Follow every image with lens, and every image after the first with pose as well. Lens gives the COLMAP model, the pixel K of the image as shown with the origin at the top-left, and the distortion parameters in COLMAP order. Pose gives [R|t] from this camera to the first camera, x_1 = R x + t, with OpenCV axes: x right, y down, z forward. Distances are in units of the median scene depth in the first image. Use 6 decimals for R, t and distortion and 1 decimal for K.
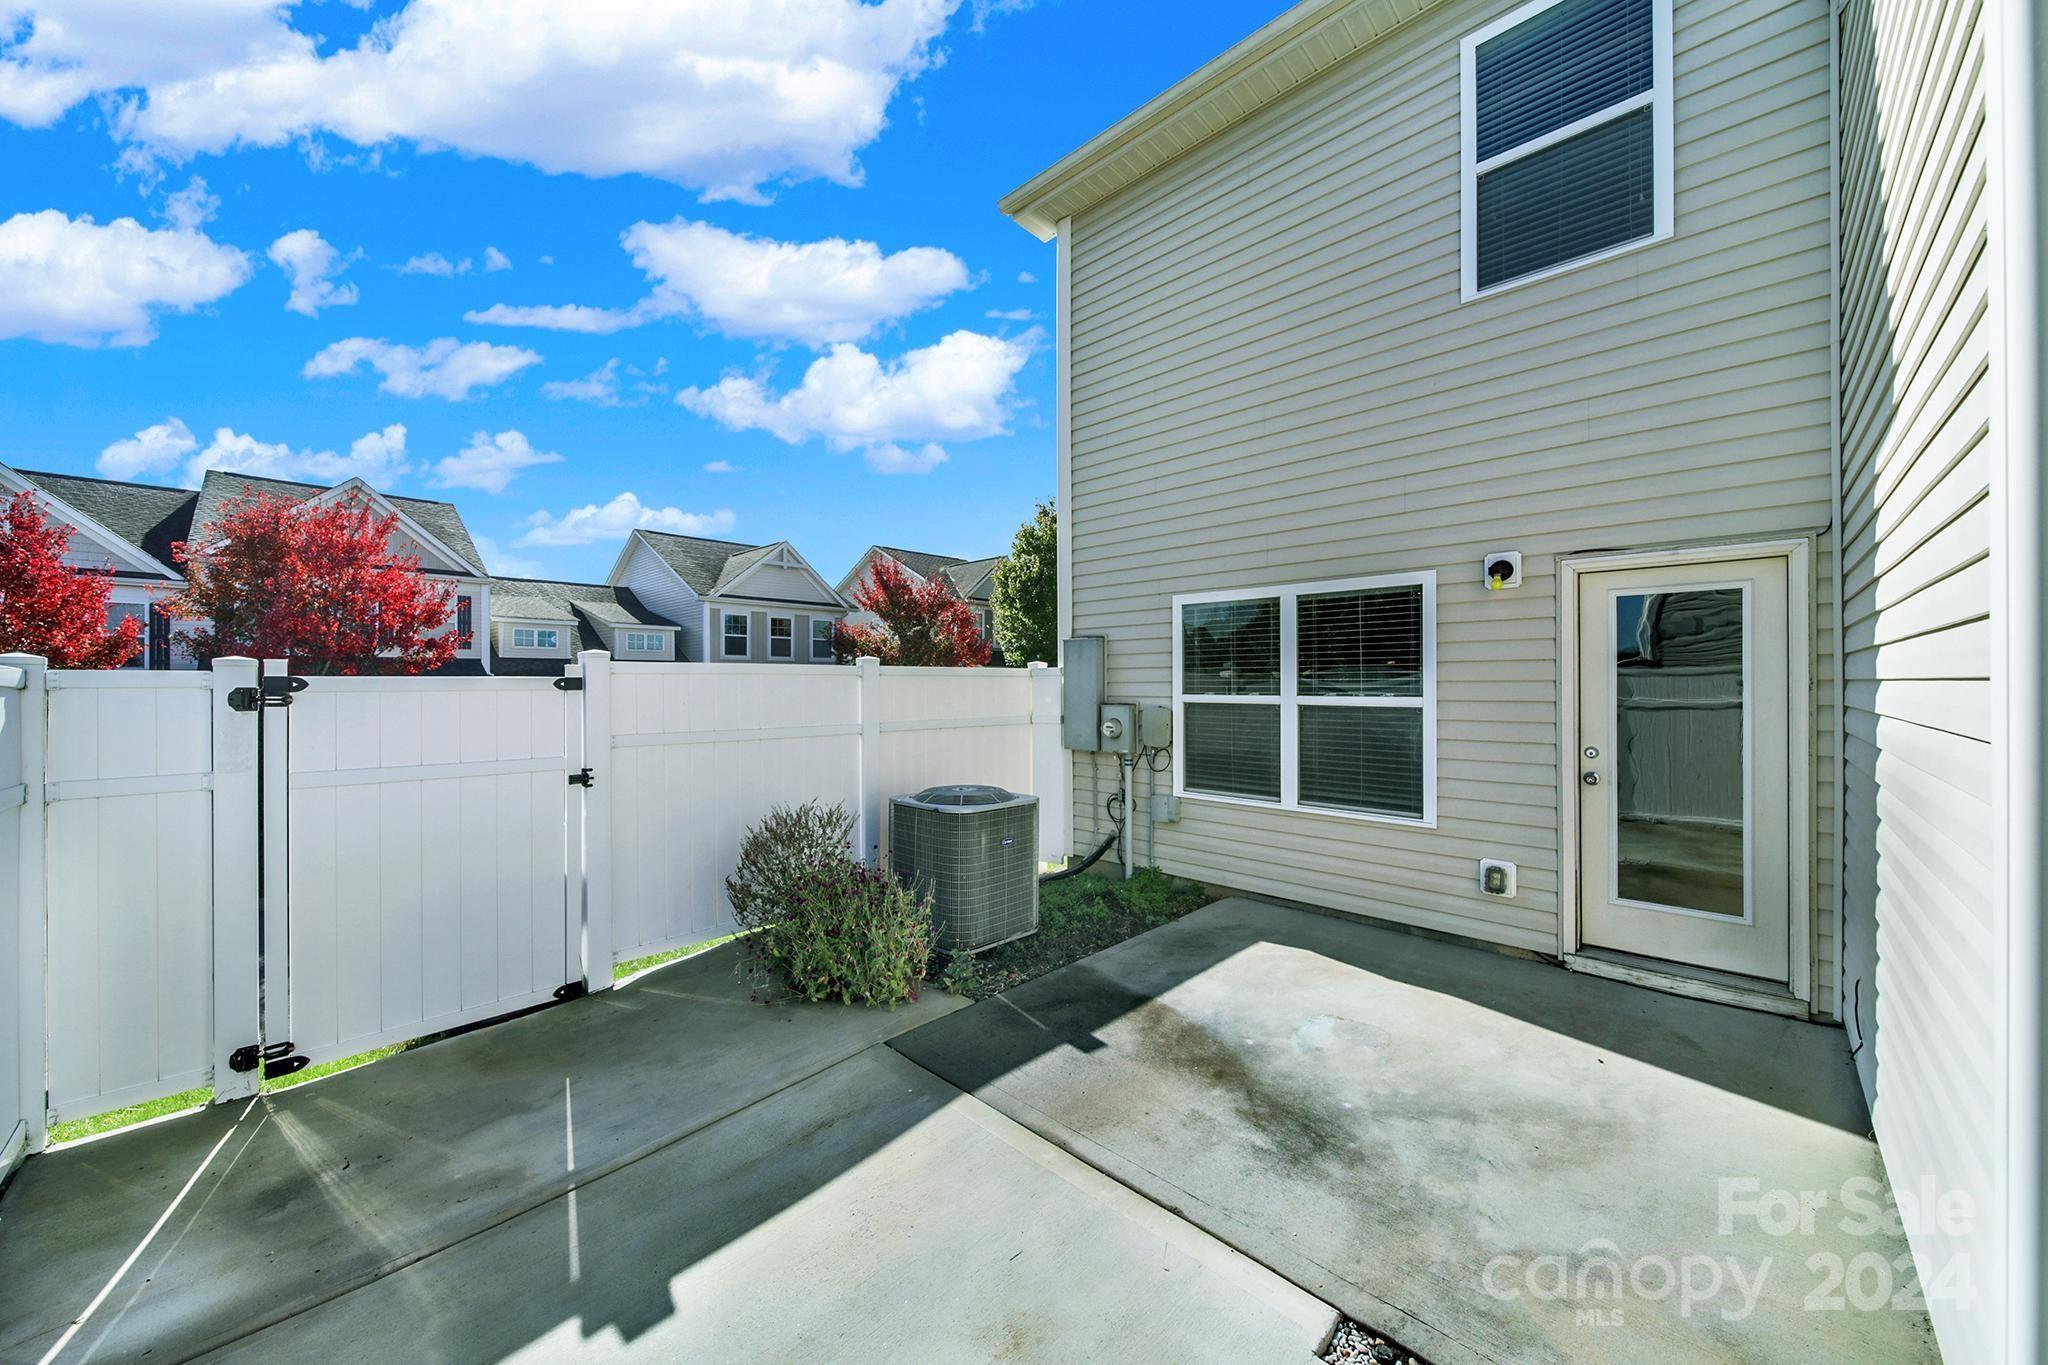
lens RADIAL K [[743.5, 0, 1027.0], [0, 743.5, 685.0], [0, 0, 1]] dist [0.000029, -0.000253]
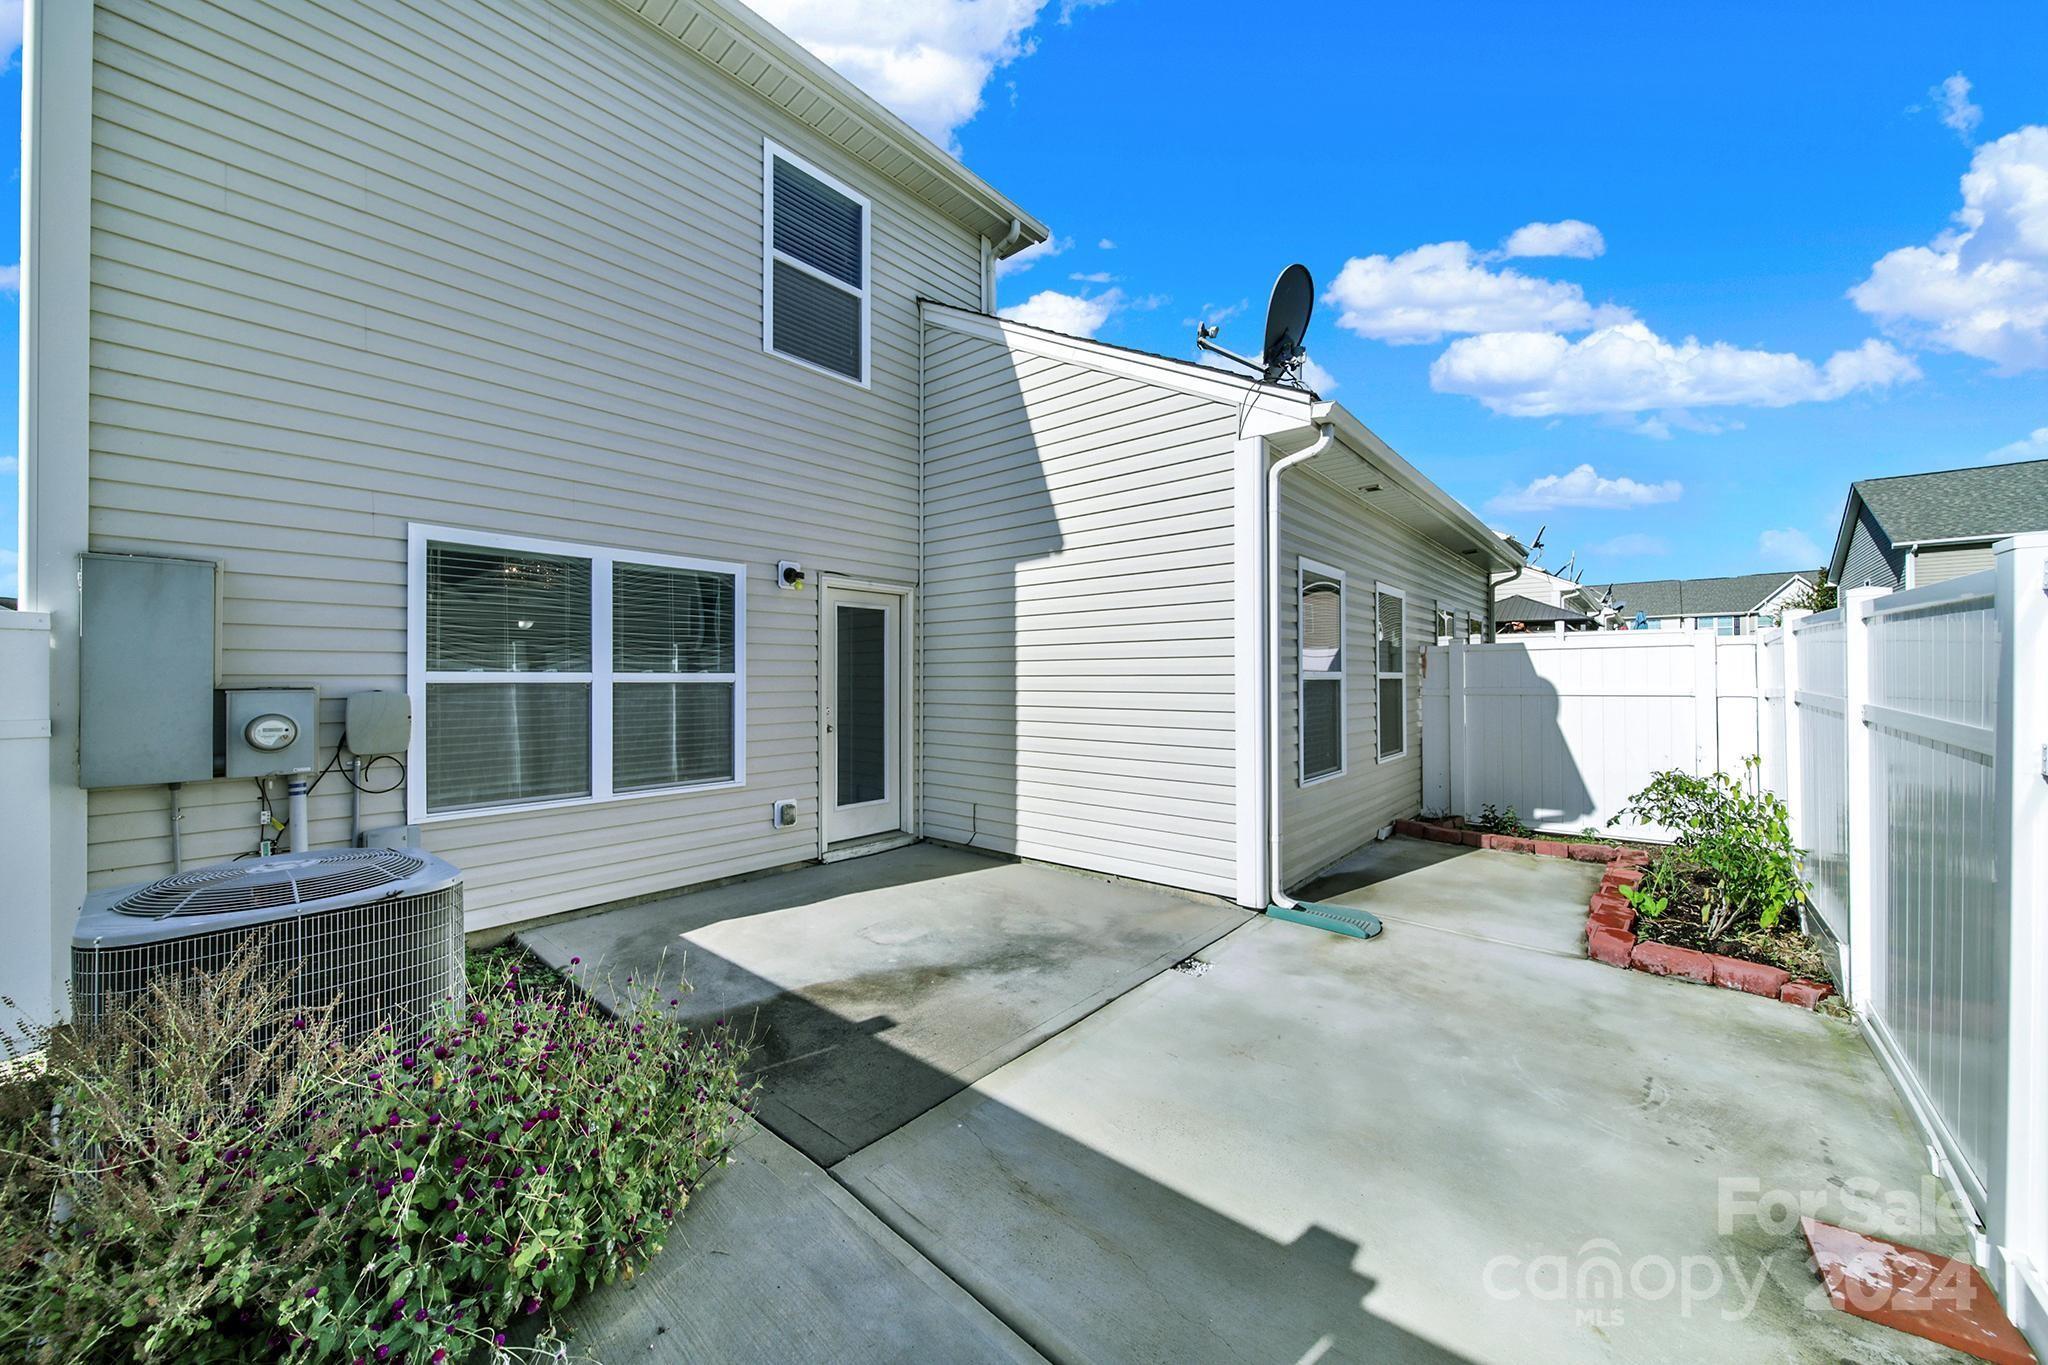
lens RADIAL K [[743.5, 0, 1027.3], [0, 743.5, 678.0], [0, 0, 1]] dist [0.000029, -0.000253]
pose [[-0.070335, 0.004157, 0.997515, -0.712928], [0.003921, 0.999985, -0.003891, 0.033182], [-0.997516, 0.003638, -0.070350, 0.701742]]
